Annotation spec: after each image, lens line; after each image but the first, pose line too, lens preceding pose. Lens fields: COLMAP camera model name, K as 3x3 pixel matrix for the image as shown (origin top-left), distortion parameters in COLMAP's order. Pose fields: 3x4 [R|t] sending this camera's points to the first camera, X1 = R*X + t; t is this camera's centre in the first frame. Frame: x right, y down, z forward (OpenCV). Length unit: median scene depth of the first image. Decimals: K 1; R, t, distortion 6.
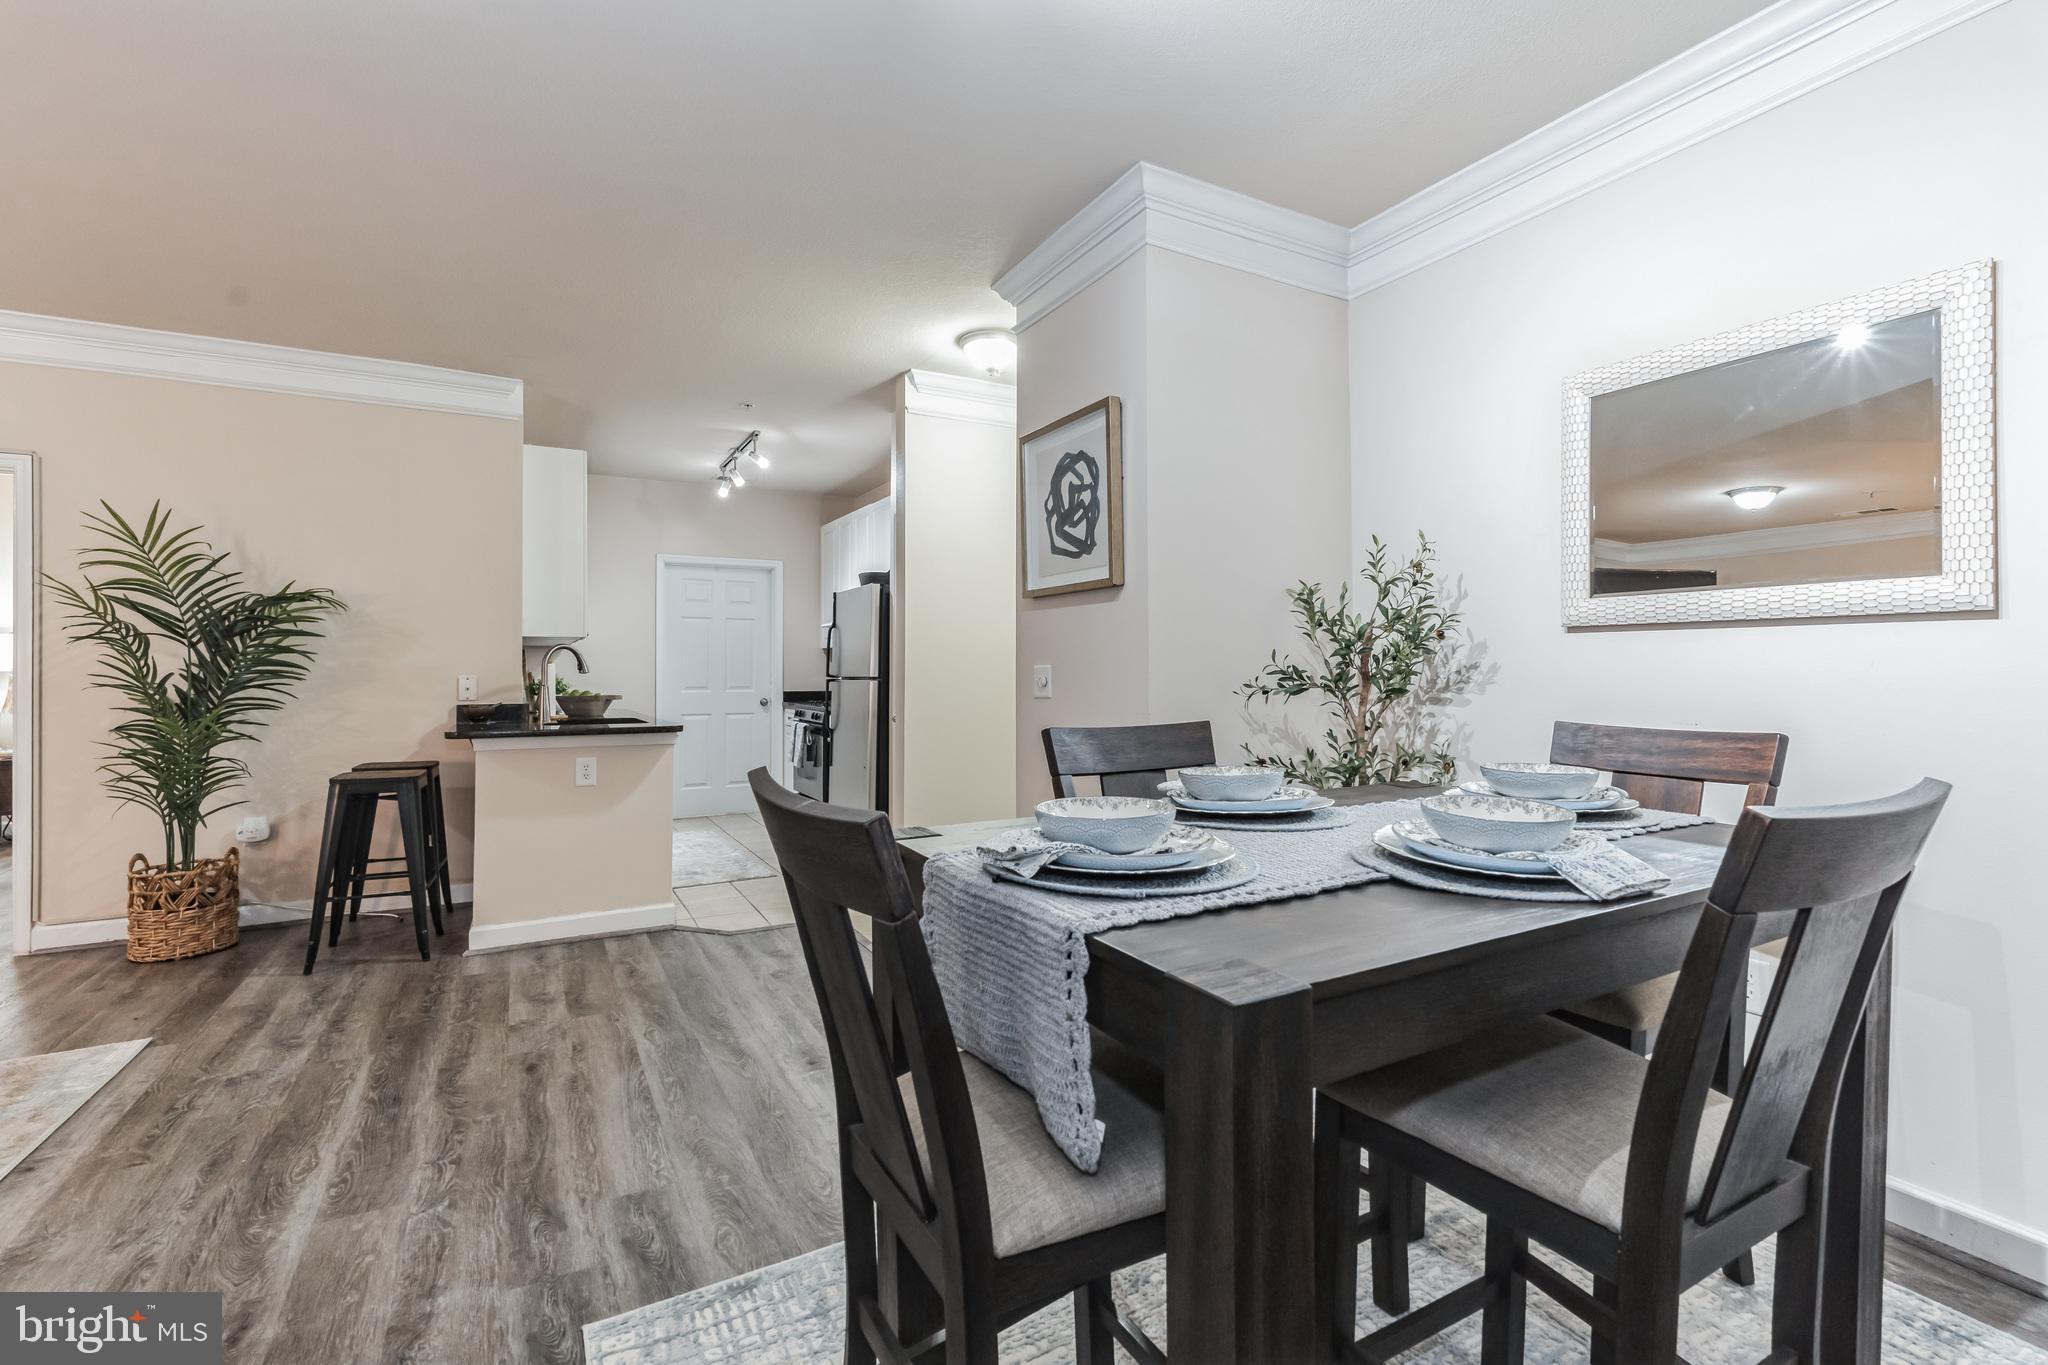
lens RADIAL K [[910.8, 0, 1023.7], [0, 910.8, 670.9], [0, 0, 1]] dist [-0.004632, -0.000833]
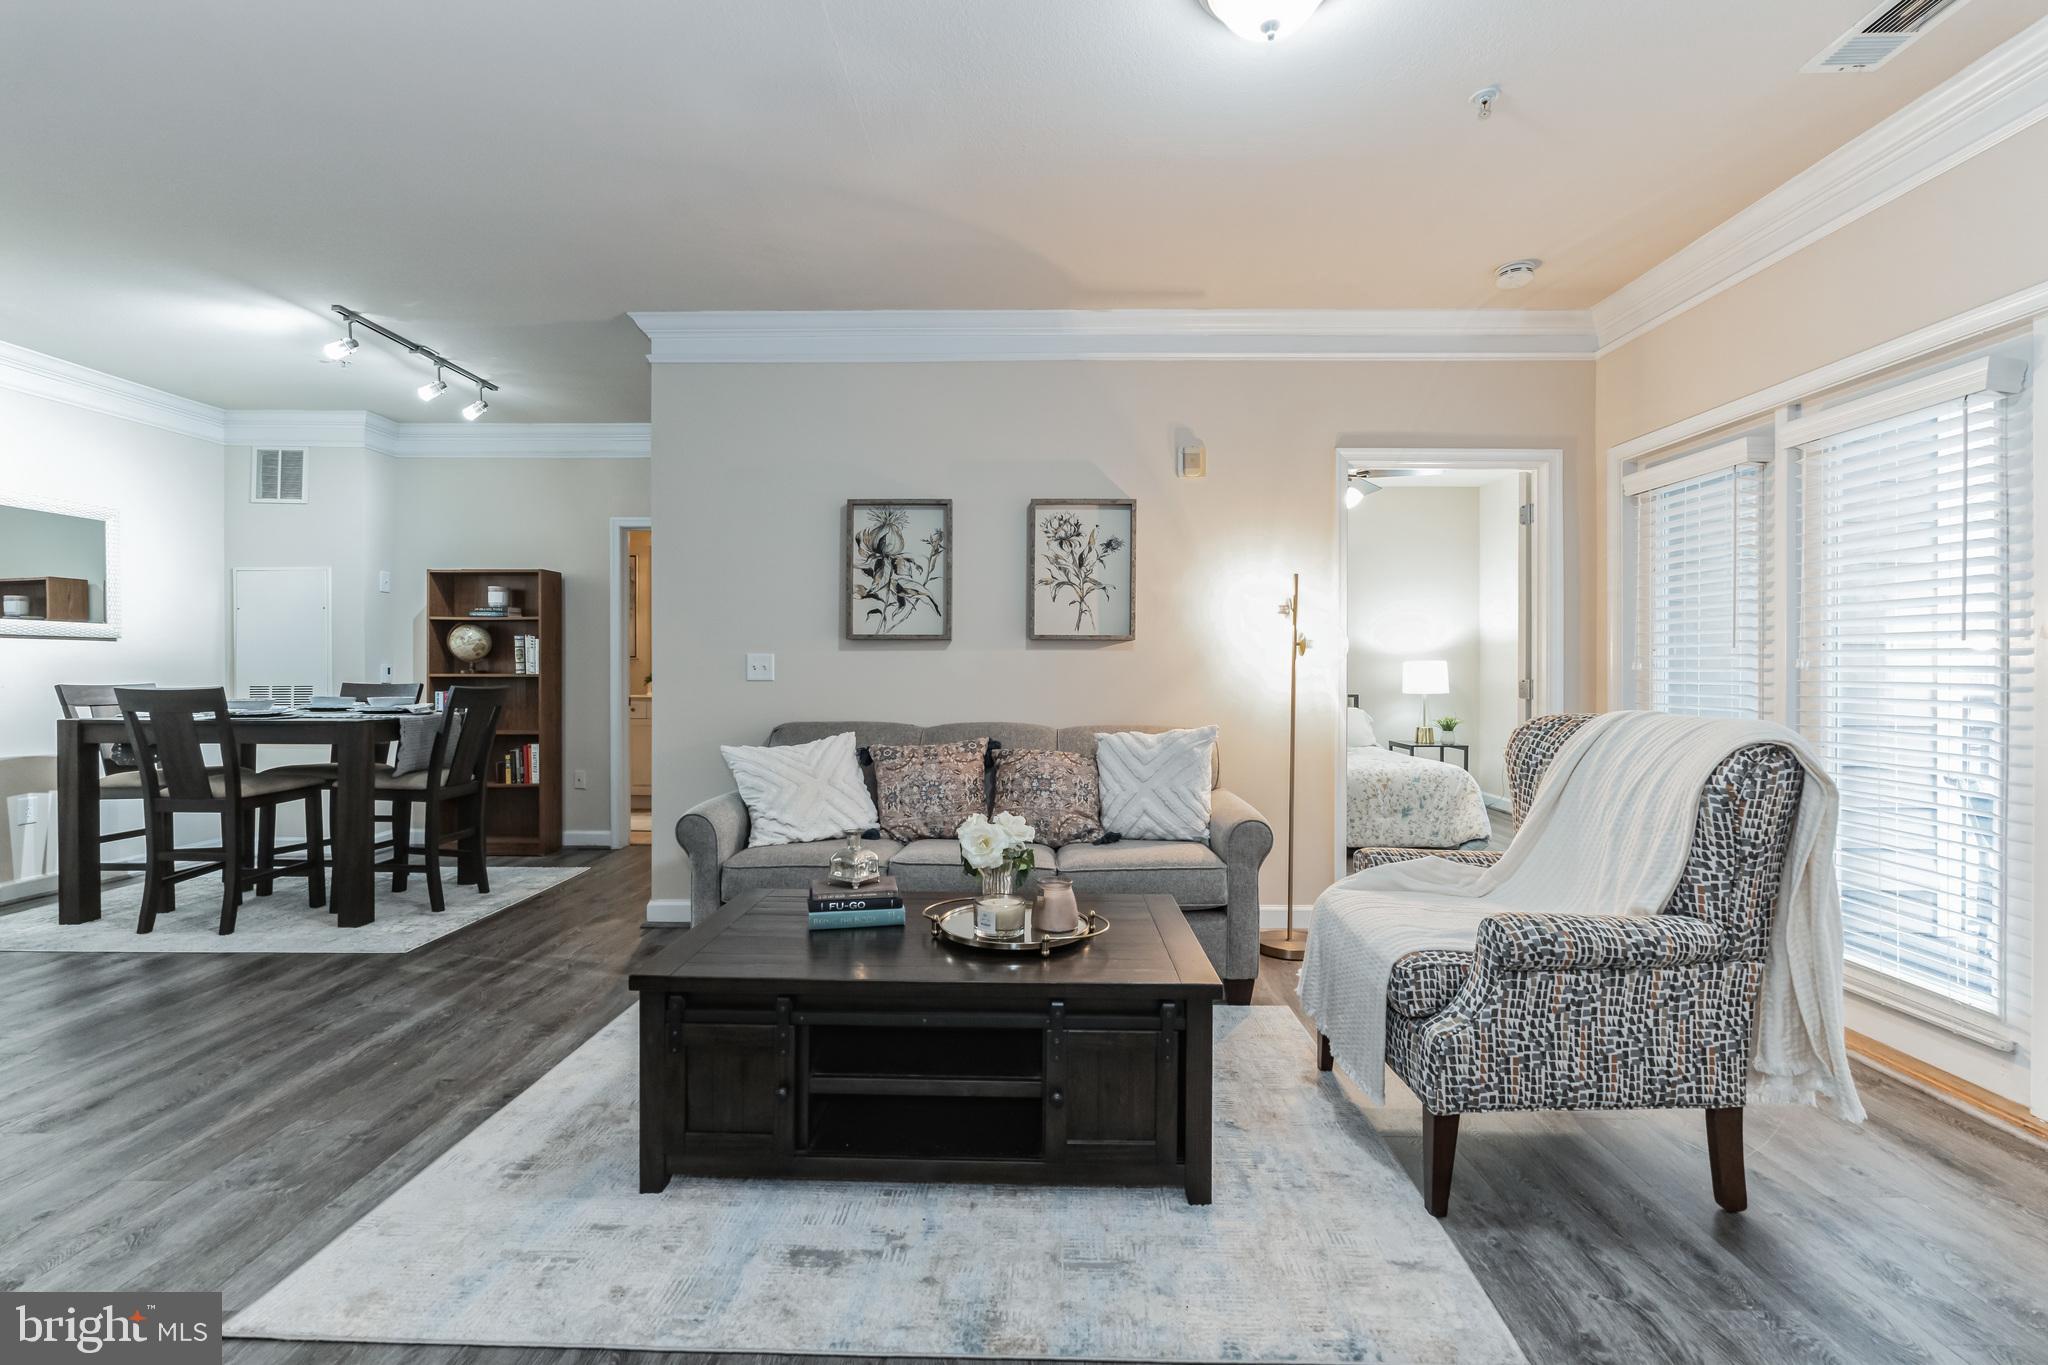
lens RADIAL K [[910.8, 0, 1027.4], [0, 910.8, 664.6], [0, 0, 1]] dist [-0.004632, -0.000833]
pose [[-0.865826, 0.003774, 0.500331, -1.060012], [0.001576, 0.999987, -0.004817, 0.012073], [-0.500343, -0.003382, -0.865821, 0.787027]]
